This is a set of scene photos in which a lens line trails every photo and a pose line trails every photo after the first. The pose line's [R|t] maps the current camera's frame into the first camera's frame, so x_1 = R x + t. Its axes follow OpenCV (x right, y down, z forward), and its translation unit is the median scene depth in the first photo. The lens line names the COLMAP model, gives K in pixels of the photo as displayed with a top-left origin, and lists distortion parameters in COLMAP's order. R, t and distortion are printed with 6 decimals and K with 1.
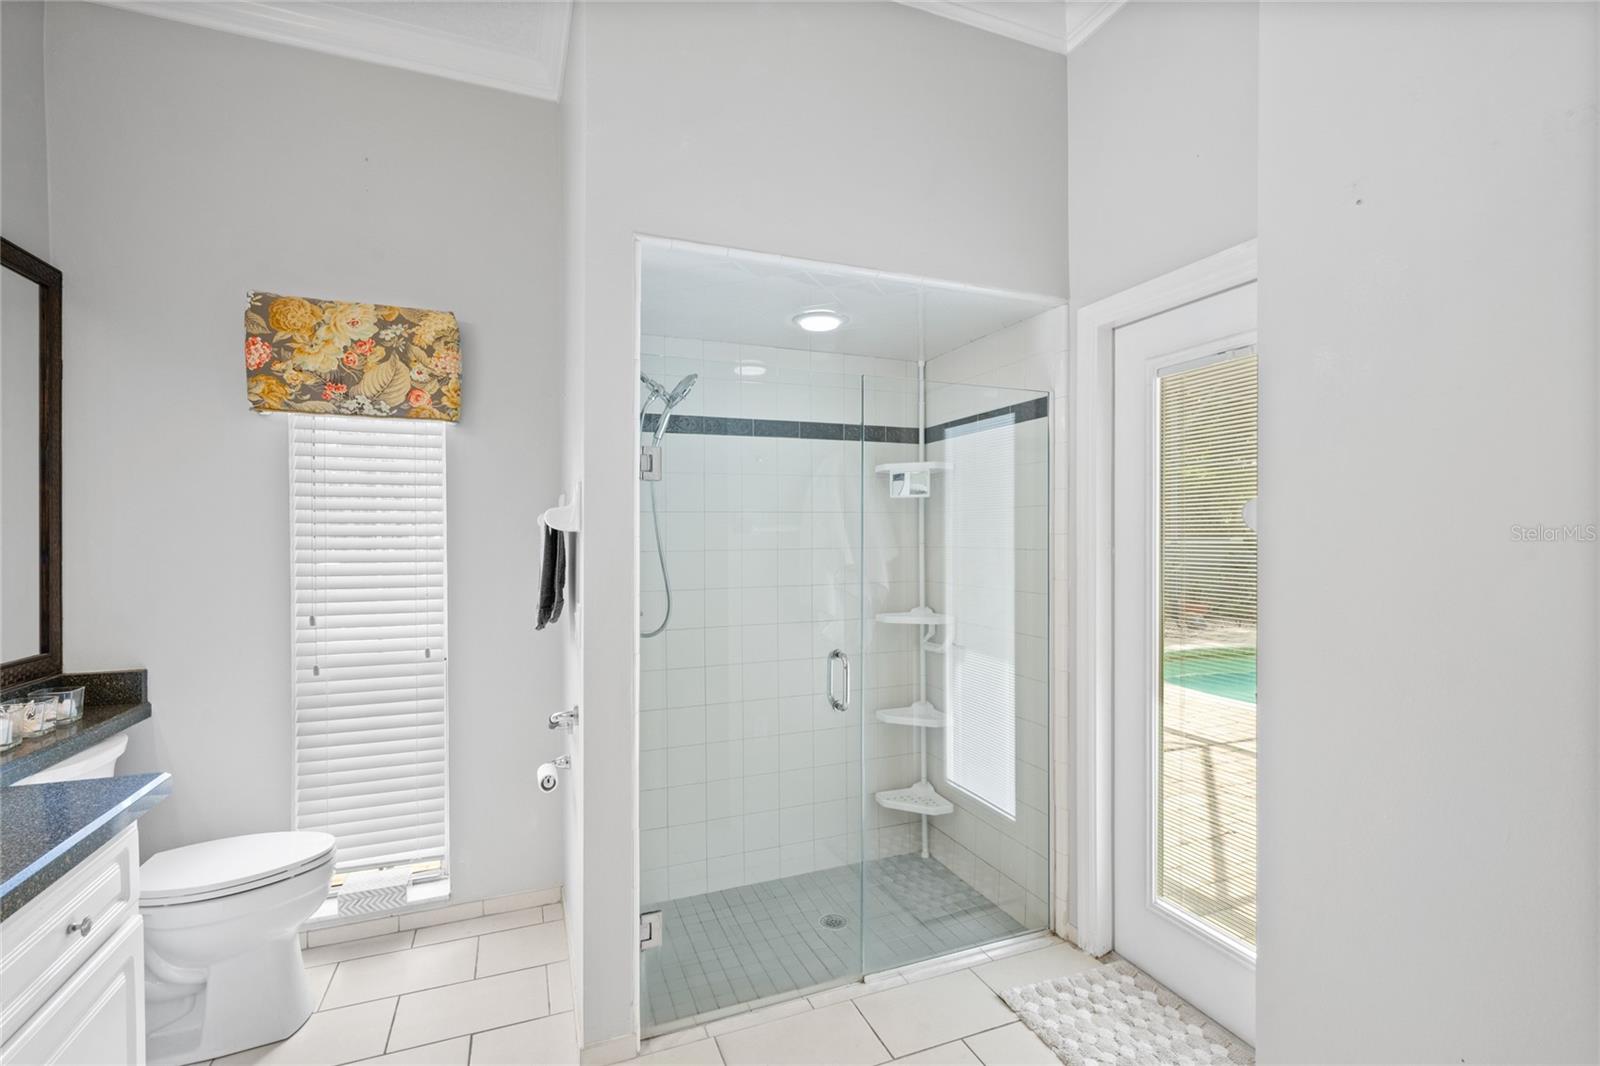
lens RADIAL K [[721.6, 0, 802.8], [0, 721.6, 531.7], [0, 0, 1]] dist [0.003510, -0.000222]
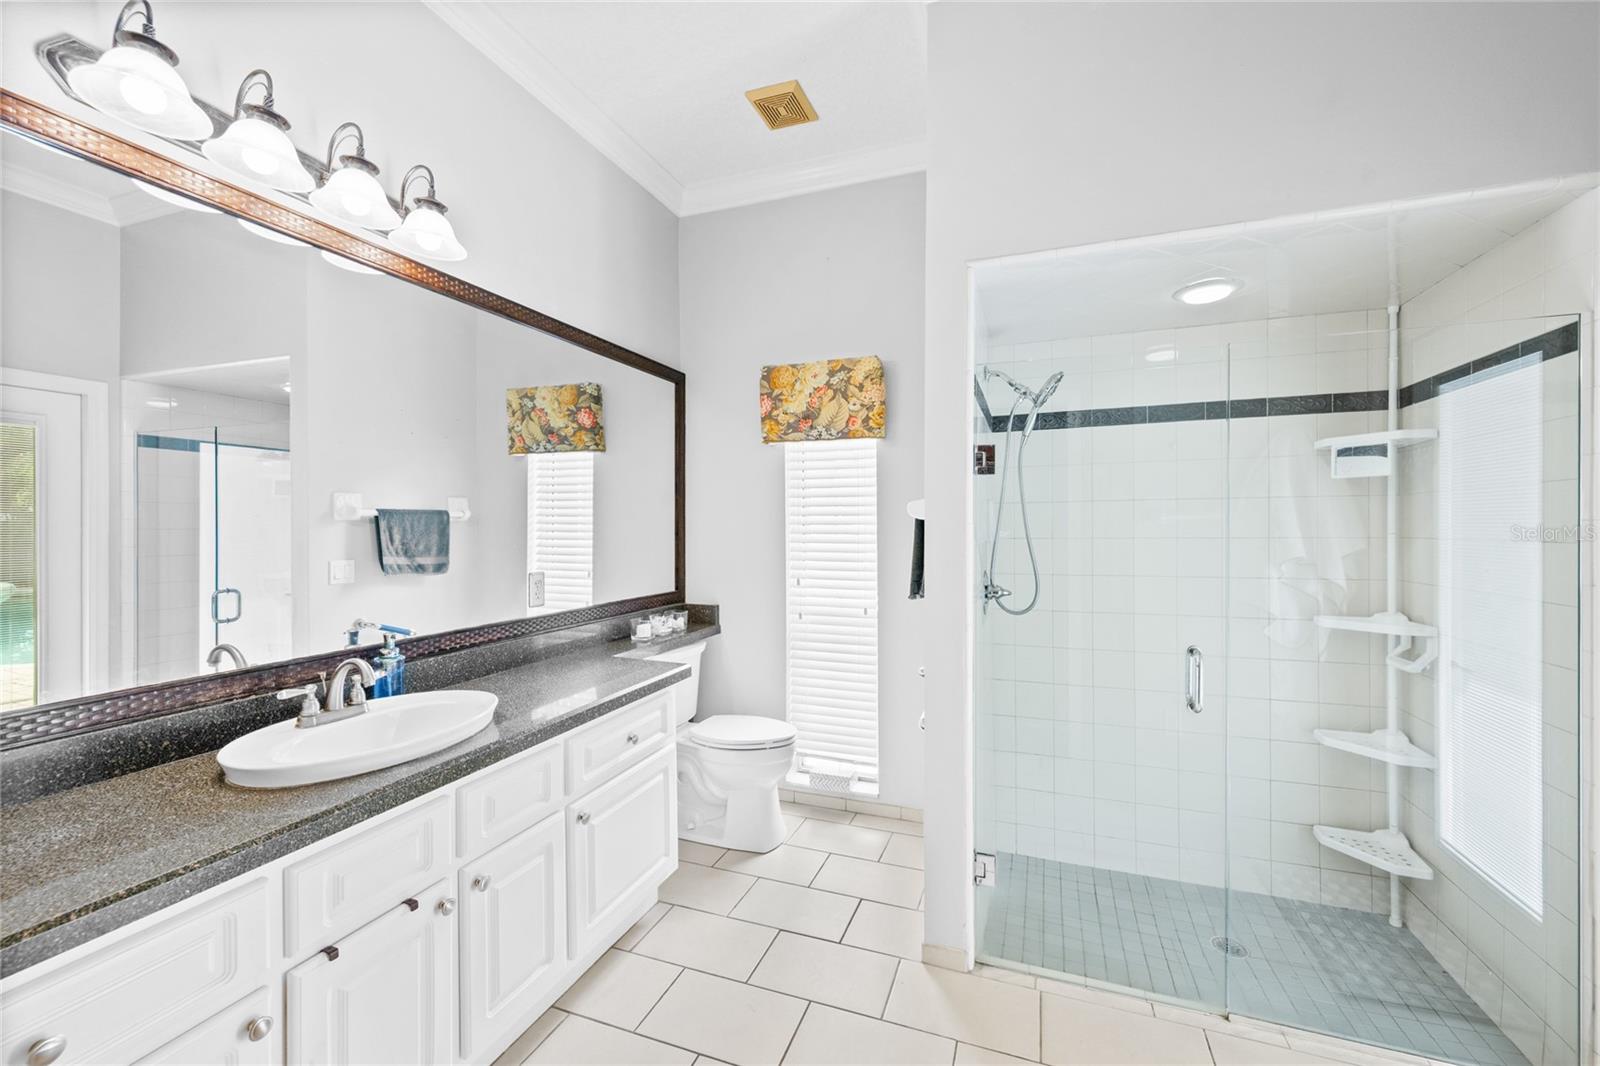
lens RADIAL K [[627.9, 0, 810.2], [0, 627.9, 522.3], [0, 0, 1]] dist [-0.000718, 0.000101]
pose [[0.742851, -0.003639, -0.669447, 0.198212], [0.004347, 0.999990, -0.000613, 0.002384], [0.669443, -0.002455, 0.742859, 0.065081]]
